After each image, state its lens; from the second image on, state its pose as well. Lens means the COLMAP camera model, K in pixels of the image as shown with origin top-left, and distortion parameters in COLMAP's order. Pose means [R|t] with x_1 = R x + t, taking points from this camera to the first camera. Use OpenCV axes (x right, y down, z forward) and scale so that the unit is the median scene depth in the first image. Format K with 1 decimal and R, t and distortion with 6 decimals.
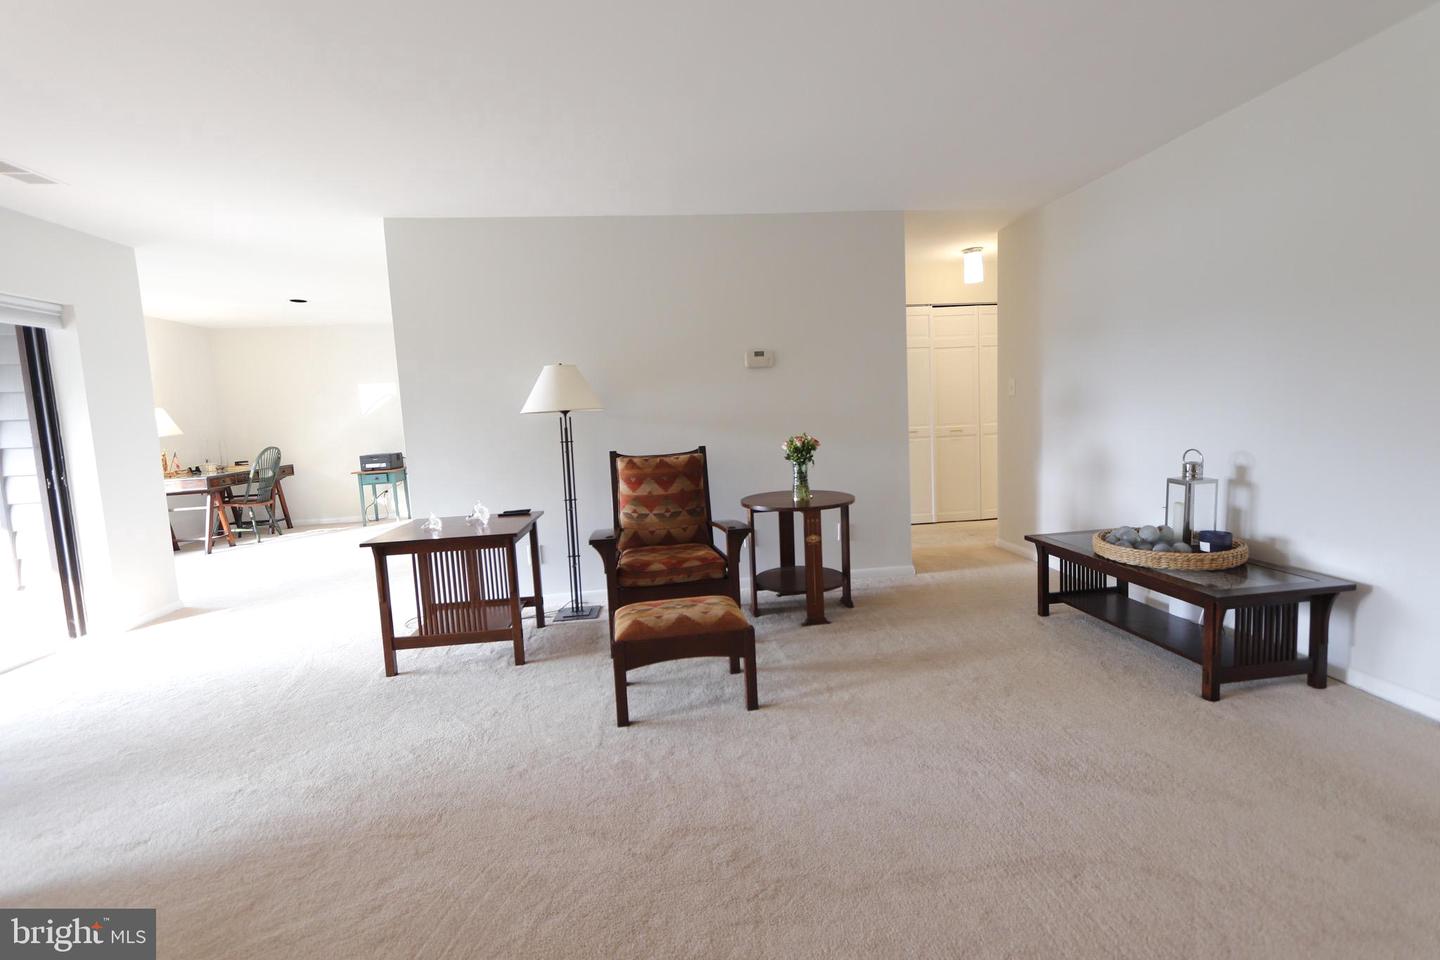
lens RADIAL K [[670.3, 0, 720.0], [0, 670.3, 480.0], [0, 0, 1]] dist [-0.001068, -0.000308]
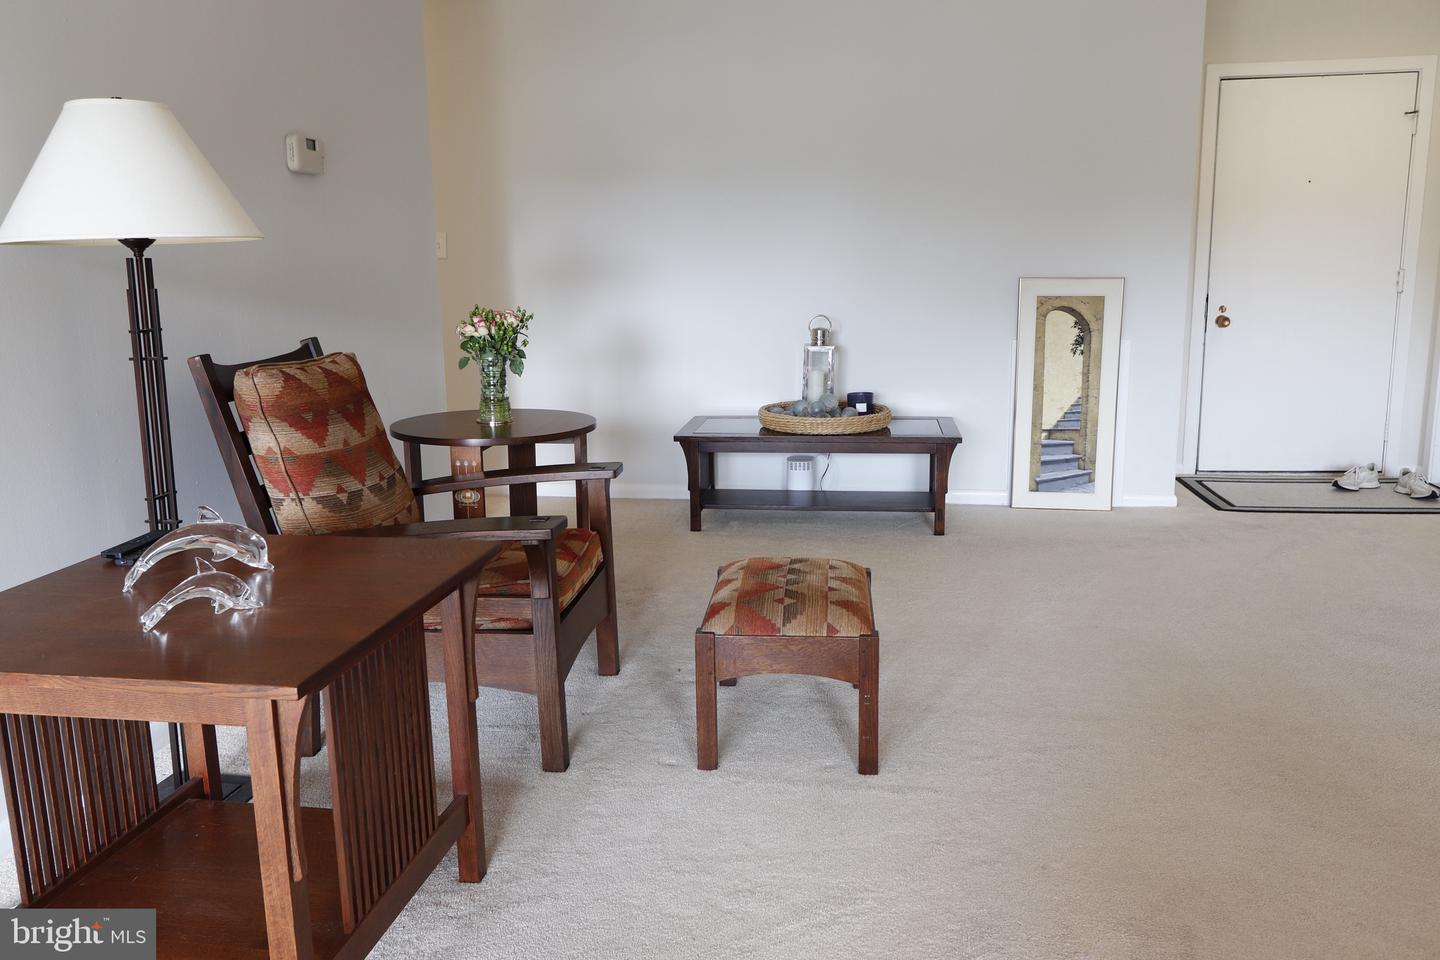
lens RADIAL K [[1087.1, 0, 720.0], [0, 1087.1, 480.0], [0, 0, 1]] dist [0.067798, -0.000454]
pose [[0.265609, -0.151992, 0.952024, -0.725279], [0.109004, 0.985897, 0.126988, -0.021125], [-0.957899, 0.070046, 0.278431, 0.567725]]
